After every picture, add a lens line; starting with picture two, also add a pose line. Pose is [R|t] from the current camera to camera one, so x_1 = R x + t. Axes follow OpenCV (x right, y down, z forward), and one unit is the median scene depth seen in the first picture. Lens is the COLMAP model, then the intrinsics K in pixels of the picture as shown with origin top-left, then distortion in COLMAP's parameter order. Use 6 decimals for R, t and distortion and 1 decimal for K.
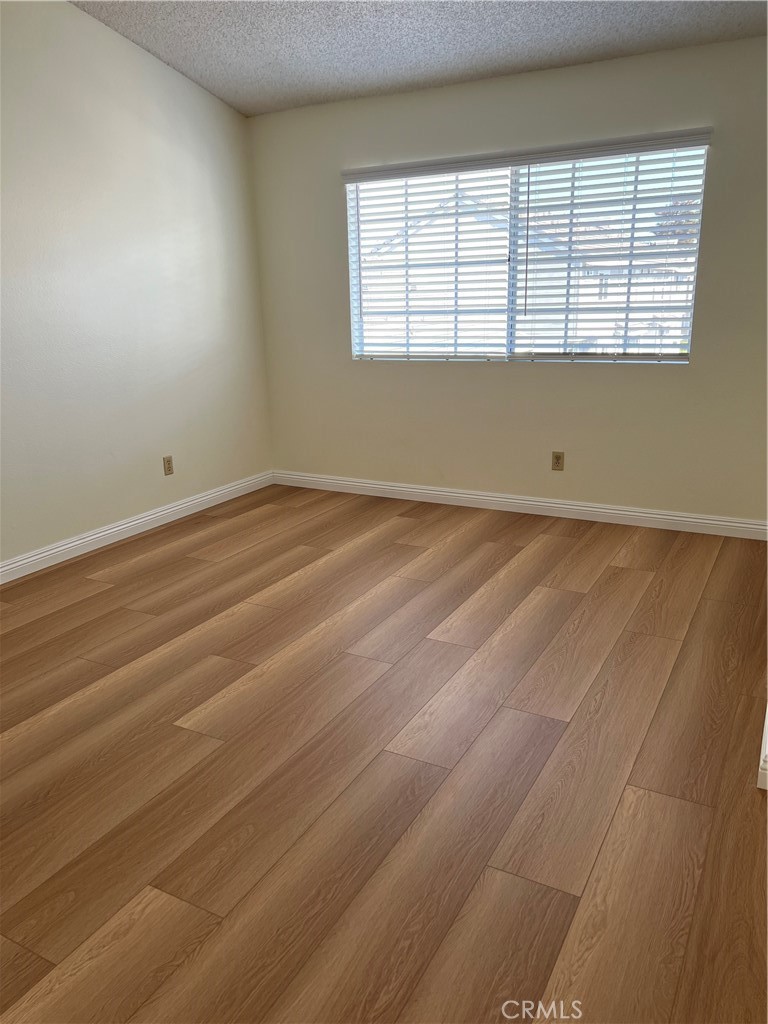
lens RADIAL K [[772.9, 0, 386.6], [0, 772.9, 530.5], [0, 0, 1]] dist [0.061284, -0.071096]
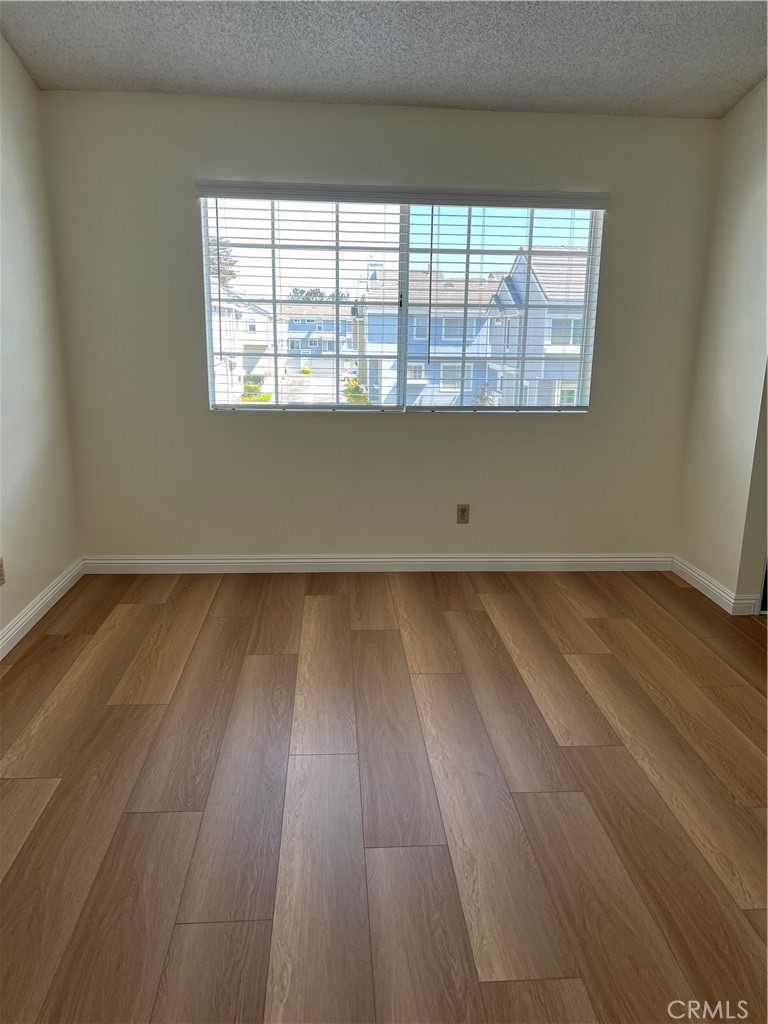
lens RADIAL K [[772.9, 0, 396.3], [0, 772.9, 523.2], [0, 0, 1]] dist [0.061284, -0.071096]
pose [[0.837274, -0.098244, 0.537885, -0.399825], [0.123447, 0.992291, -0.010917, -0.086466], [-0.532666, 0.075541, 0.842947, 0.270226]]
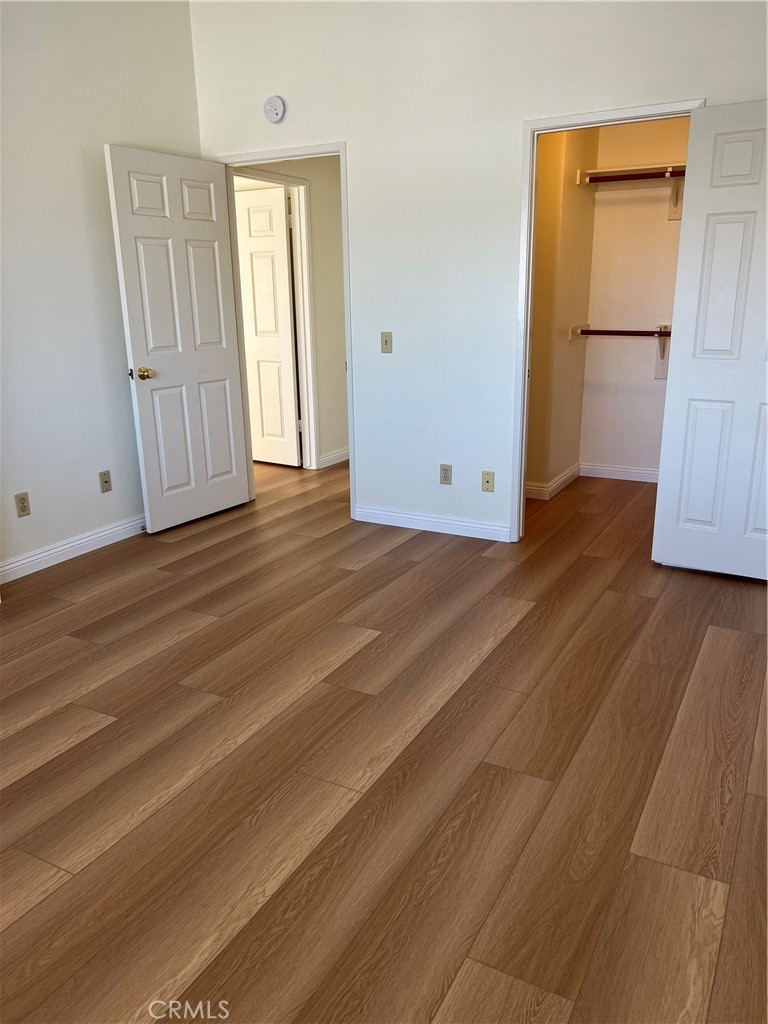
lens RADIAL K [[772.9, 0, 380.4], [0, 772.9, 513.8], [0, 0, 1]] dist [0.061284, -0.071096]
pose [[-0.999191, 0.034009, 0.021450, -0.186071], [0.040204, 0.836586, 0.546358, -0.355947], [0.000637, 0.546779, -0.837277, 1.175508]]
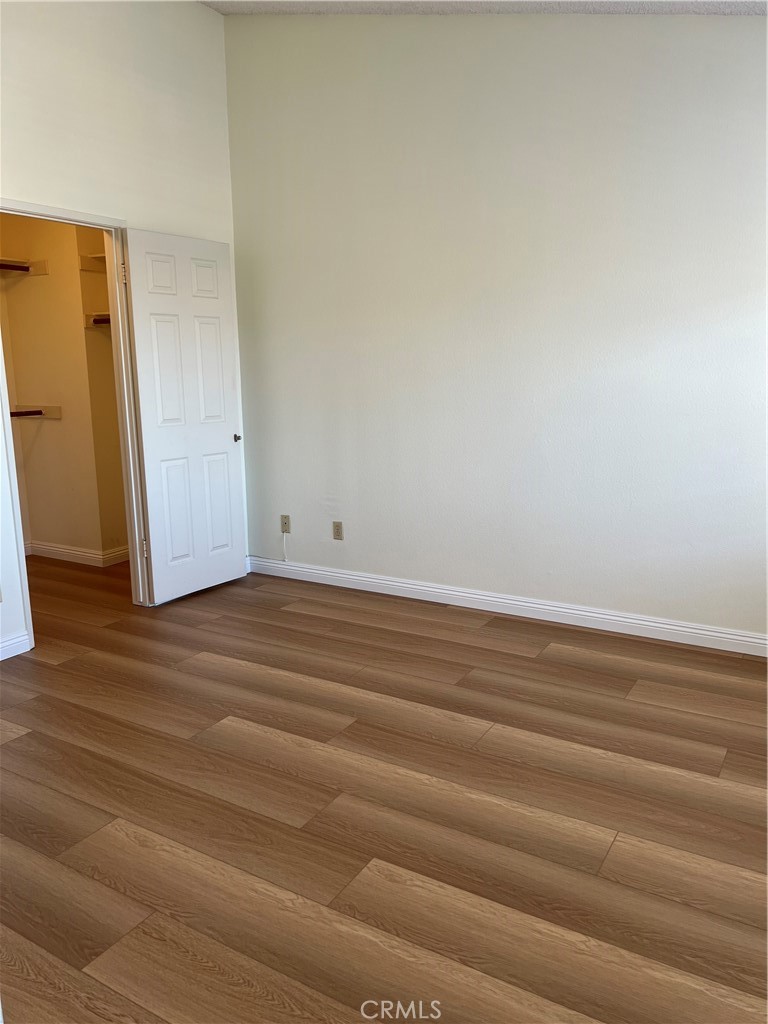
lens RADIAL K [[772.9, 0, 391.4], [0, 772.9, 521.0], [0, 0, 1]] dist [0.061284, -0.071096]
pose [[-0.042205, 0.227766, -0.972801, 0.498289], [-0.285512, 0.930316, 0.230206, -0.231855], [0.957445, 0.287462, 0.025766, 0.683541]]
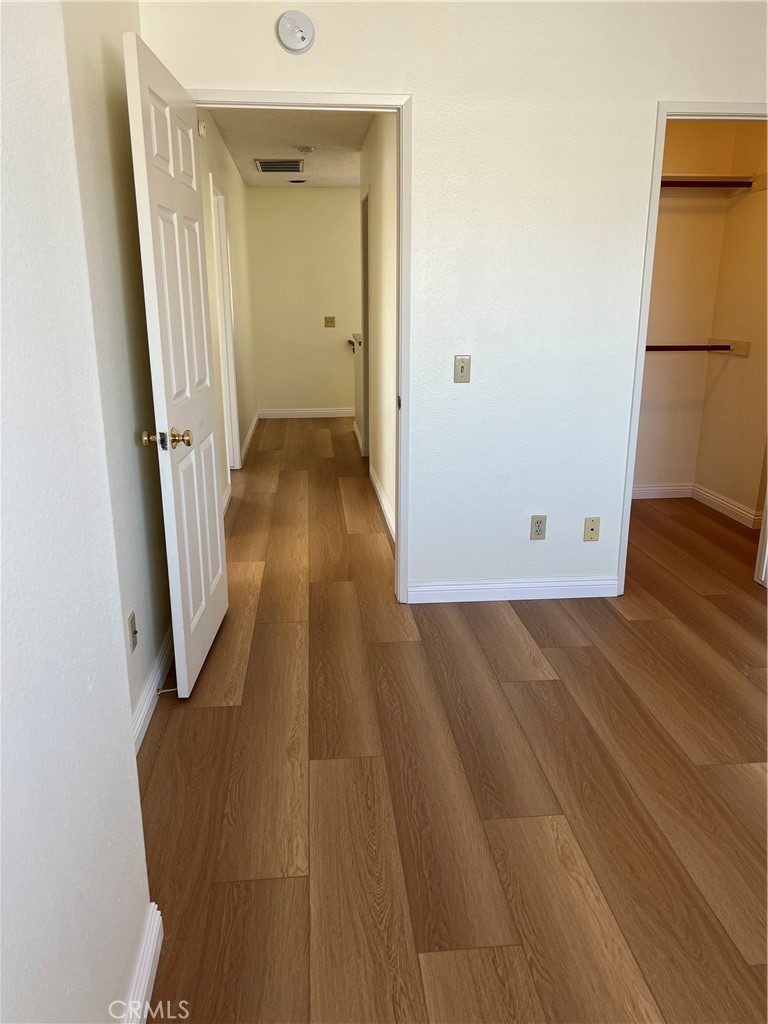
lens RADIAL K [[772.9, 0, 386.2], [0, 772.9, 518.7], [0, 0, 1]] dist [0.061284, -0.071096]
pose [[-0.829243, 0.180584, -0.528909, 0.327848], [-0.143263, 0.846058, 0.513479, -0.247417], [0.540214, 0.501572, -0.675717, 0.753381]]
